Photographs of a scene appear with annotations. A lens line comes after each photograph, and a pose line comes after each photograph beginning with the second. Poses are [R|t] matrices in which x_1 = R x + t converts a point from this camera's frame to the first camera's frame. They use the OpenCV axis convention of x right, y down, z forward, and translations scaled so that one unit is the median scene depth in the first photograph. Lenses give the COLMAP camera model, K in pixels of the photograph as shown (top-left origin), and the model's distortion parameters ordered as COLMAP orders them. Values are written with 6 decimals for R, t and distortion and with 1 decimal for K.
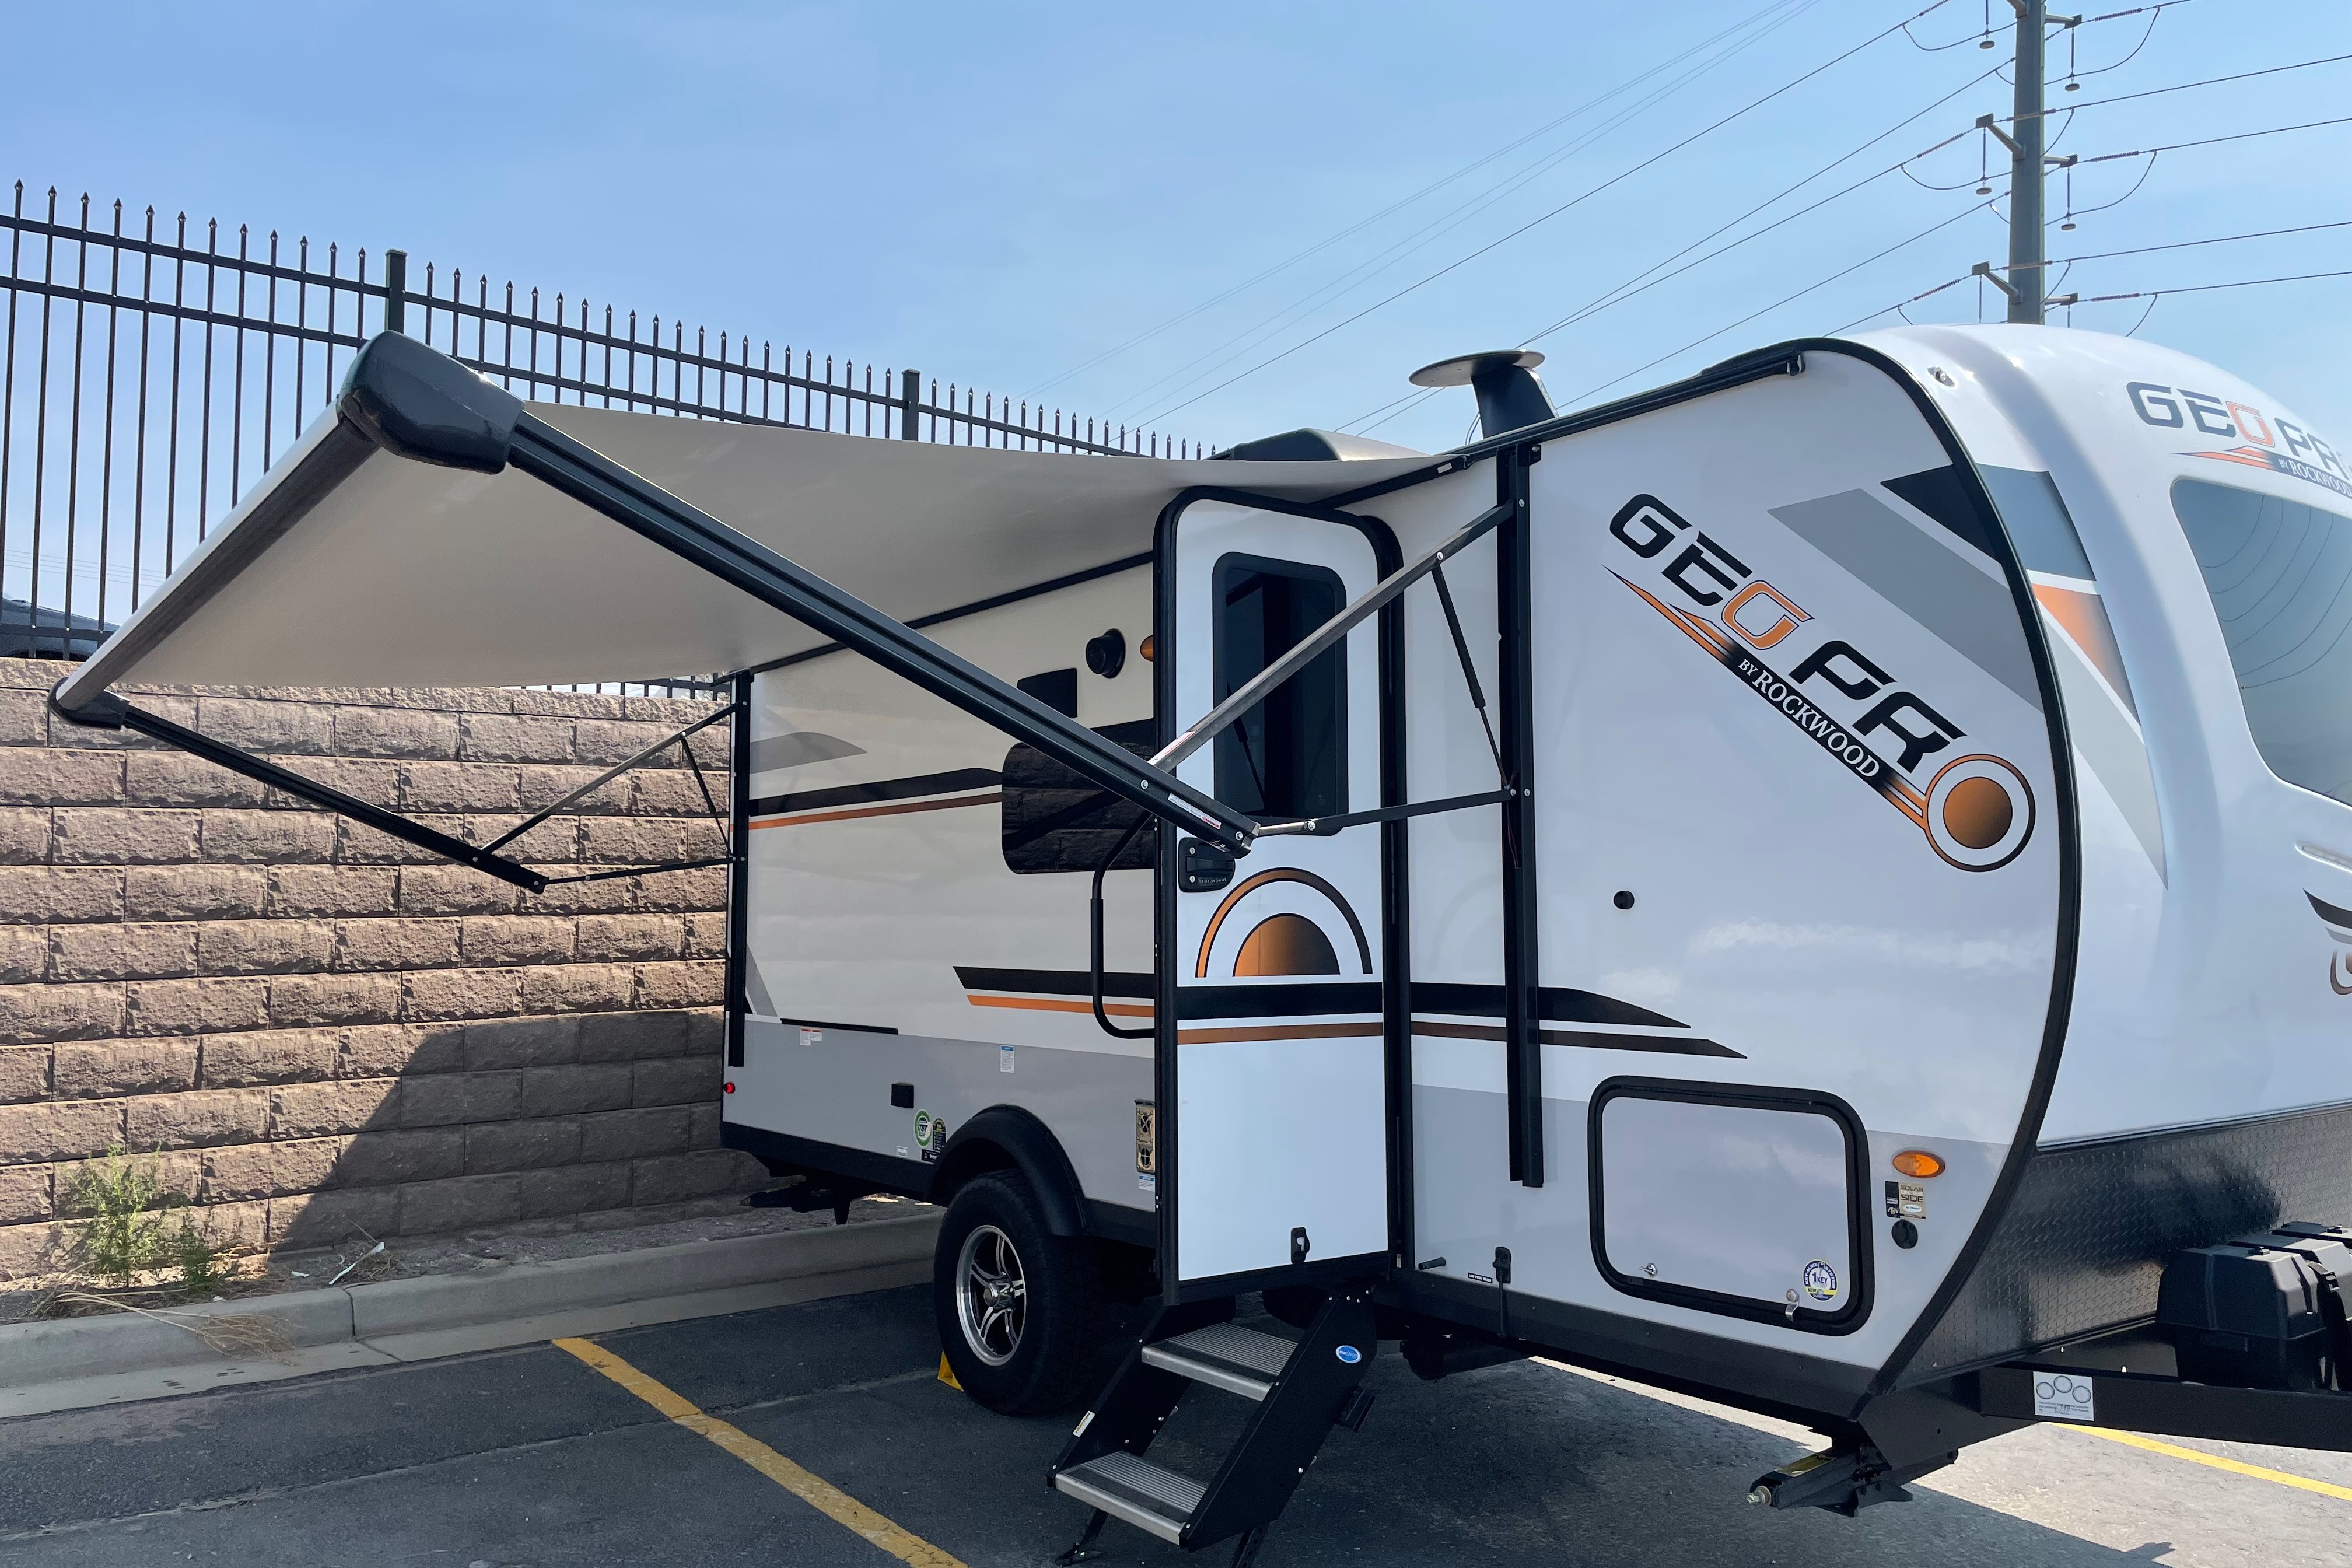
lens RADIAL K [[1787.5, 0, 1176.0], [0, 1787.5, 784.0], [0, 0, 1]] dist [0.070666, -0.122123]
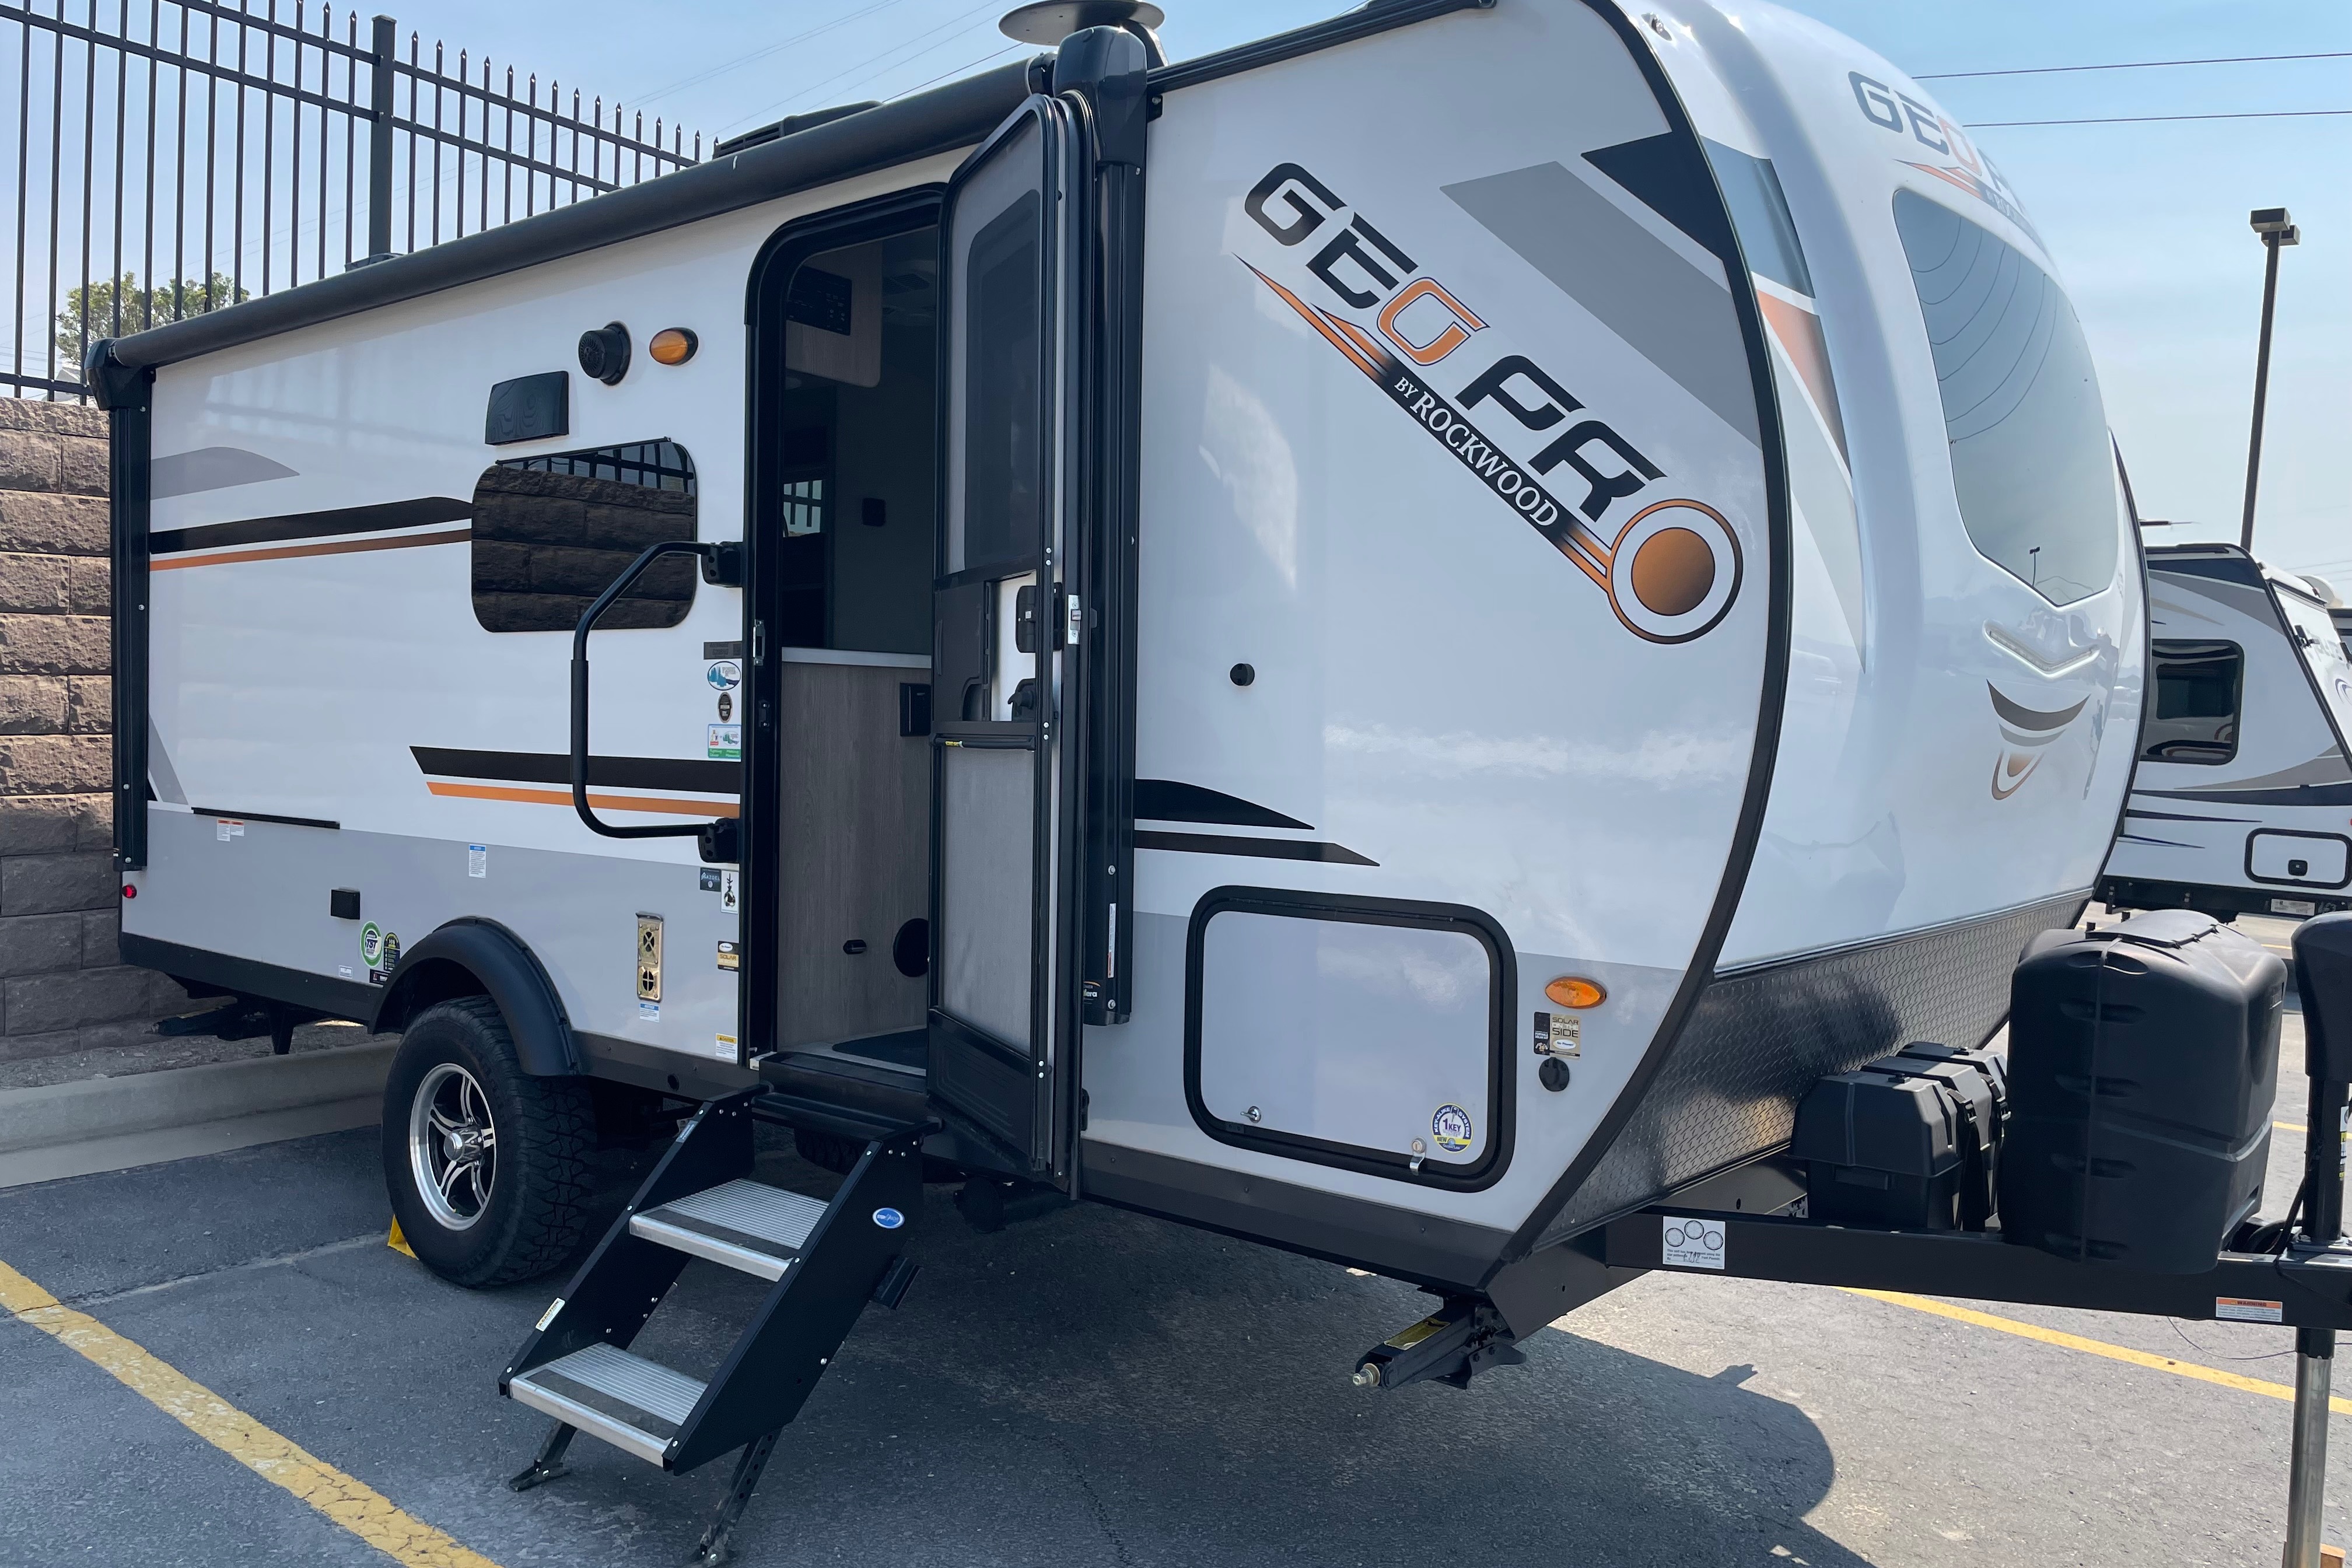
lens RADIAL K [[1787.5, 0, 1176.0], [0, 1787.5, 784.0], [0, 0, 1]] dist [0.070666, -0.122123]
pose [[0.971546, 0.014801, 0.236387, 0.028010], [-0.040957, 0.993509, 0.106125, 0.028546], [-0.233282, -0.112787, 0.965846, 0.210911]]
